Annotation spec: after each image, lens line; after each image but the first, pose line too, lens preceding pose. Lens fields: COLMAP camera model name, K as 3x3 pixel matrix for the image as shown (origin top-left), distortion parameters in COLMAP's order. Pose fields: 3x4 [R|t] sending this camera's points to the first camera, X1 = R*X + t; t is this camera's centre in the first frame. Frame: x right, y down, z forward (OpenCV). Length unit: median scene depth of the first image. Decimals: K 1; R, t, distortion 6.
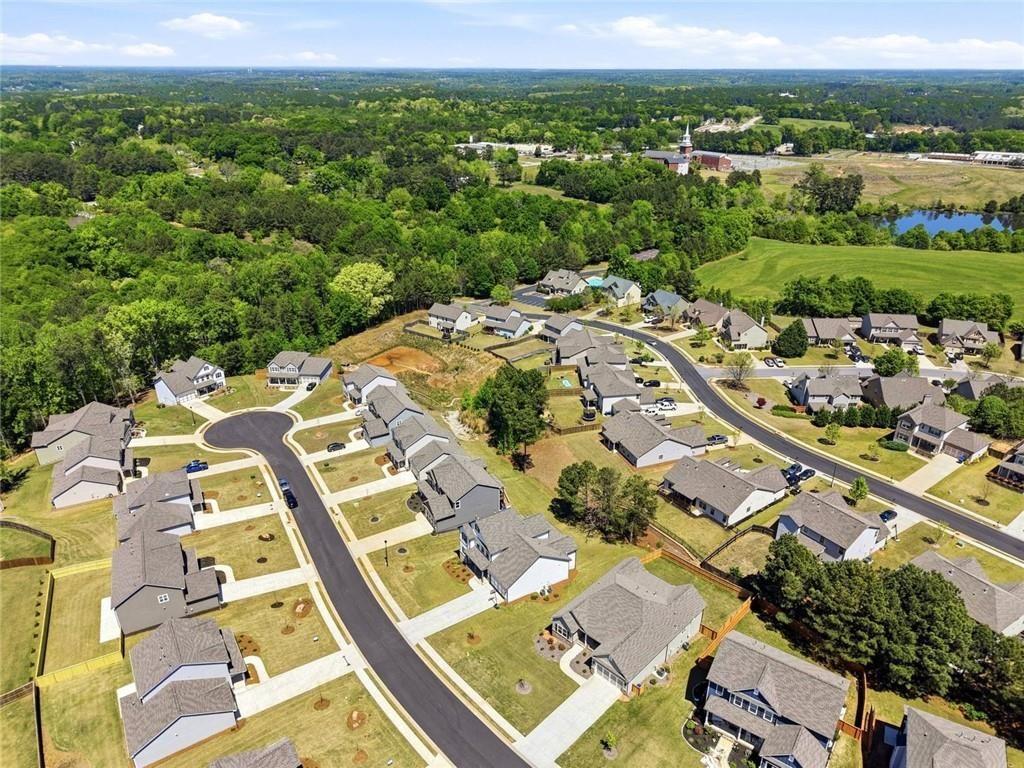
lens RADIAL K [[677.1, 0, 516.1], [0, 677.1, 383.0], [0, 0, 1]] dist [0.021459, -0.003489]
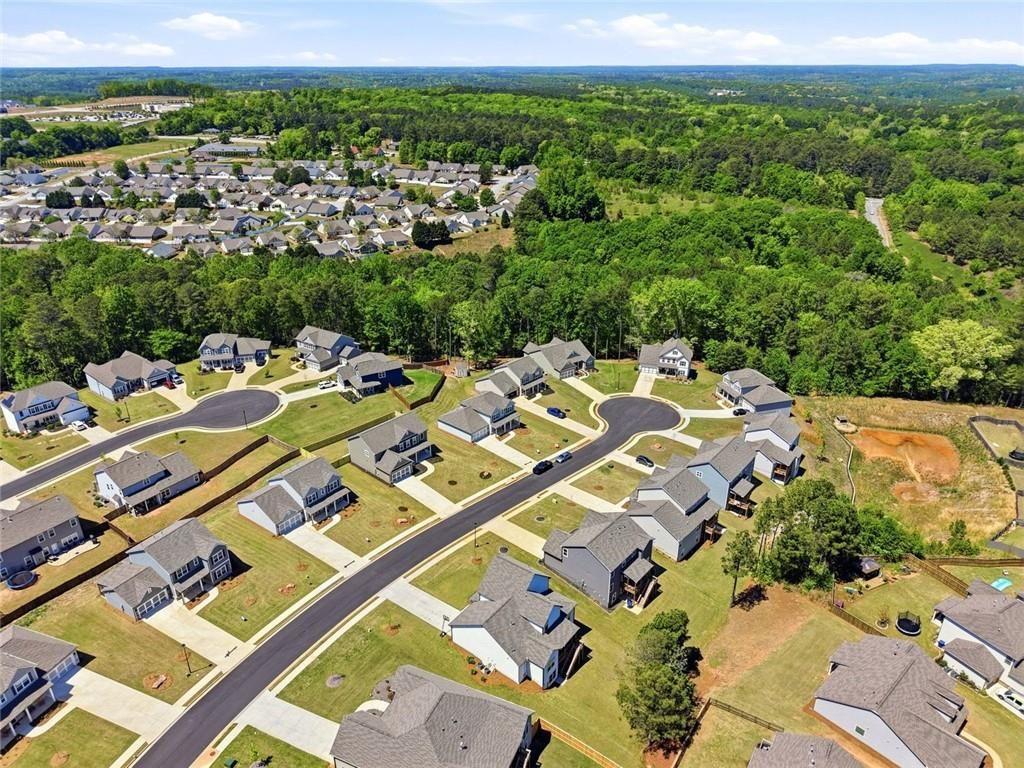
lens RADIAL K [[677.1, 0, 516.1], [0, 677.1, 383.0], [0, 0, 1]] dist [0.021459, -0.003489]
pose [[0.360334, 0.392888, -0.846049, 0.516580], [-0.391833, 0.886831, 0.244945, -0.197650], [0.846538, 0.243248, 0.473502, 0.412945]]
